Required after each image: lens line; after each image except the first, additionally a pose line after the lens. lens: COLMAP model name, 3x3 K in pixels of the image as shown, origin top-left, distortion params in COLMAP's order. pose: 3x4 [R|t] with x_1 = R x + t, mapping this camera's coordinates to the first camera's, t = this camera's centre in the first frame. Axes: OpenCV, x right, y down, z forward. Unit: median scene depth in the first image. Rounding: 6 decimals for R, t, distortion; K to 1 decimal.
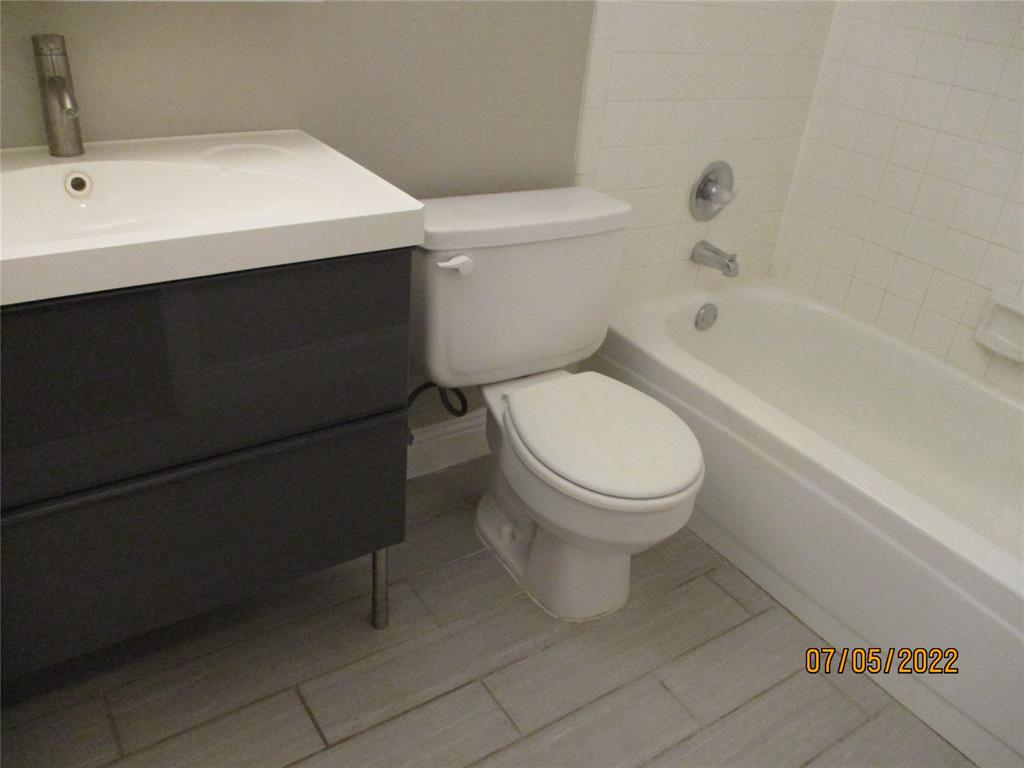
lens RADIAL K [[845.3, 0, 512.0], [0, 845.3, 384.0], [0, 0, 1]] dist [-0.041411, 0.009142]
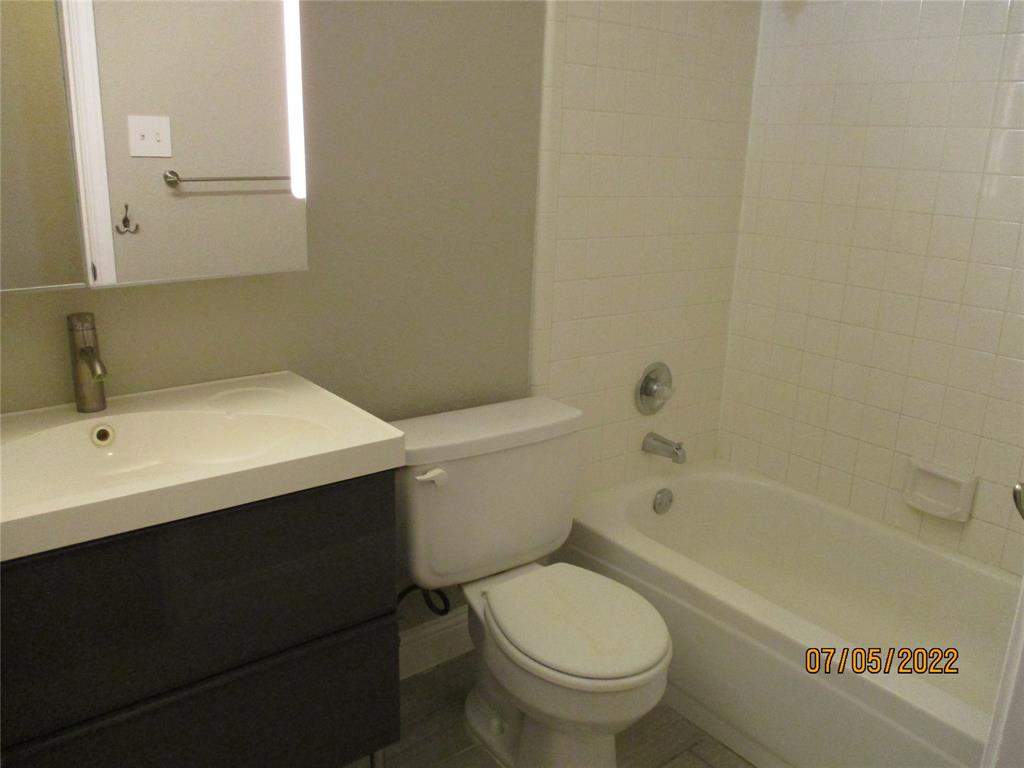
lens RADIAL K [[845.3, 0, 512.0], [0, 845.3, 384.0], [0, 0, 1]] dist [-0.041411, 0.009142]
pose [[0.996024, -0.075109, 0.047910, -0.004110], [0.083908, 0.971618, -0.221172, -0.003228], [-0.029938, 0.224313, 0.974057, -0.109454]]
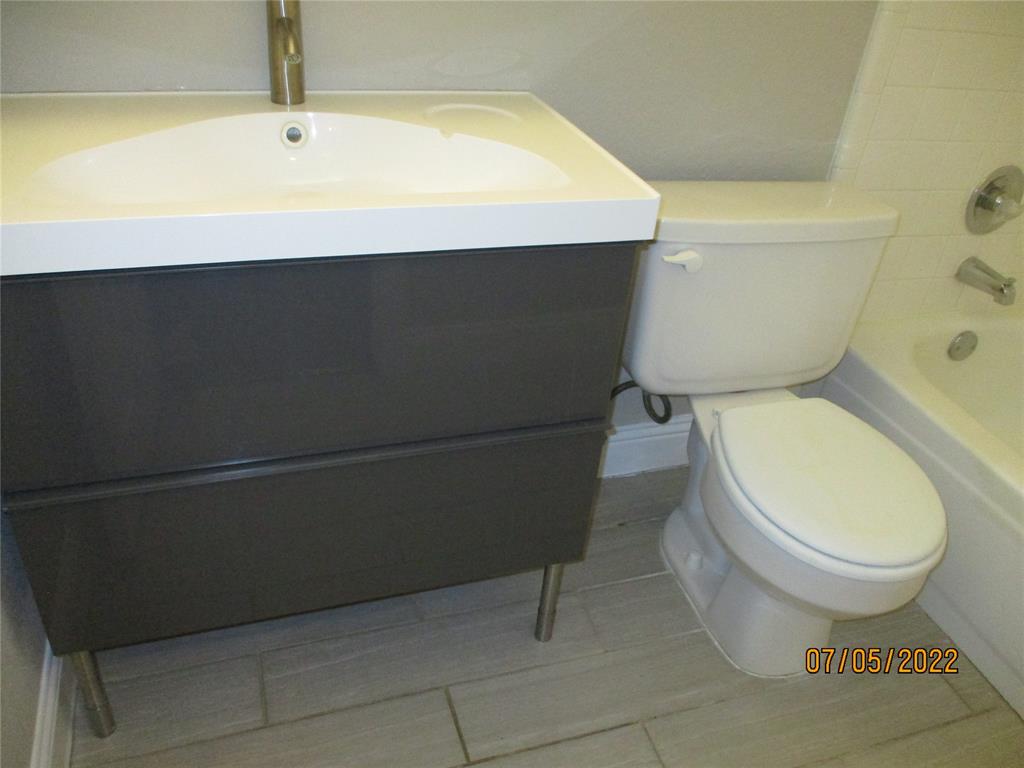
lens RADIAL K [[845.3, 0, 512.0], [0, 845.3, 384.0], [0, 0, 1]] dist [-0.041411, 0.009142]
pose [[0.963342, 0.144715, -0.225900, -0.018413], [-0.136452, 0.989288, 0.051858, -0.029964], [0.230985, -0.019132, 0.972769, 0.087231]]
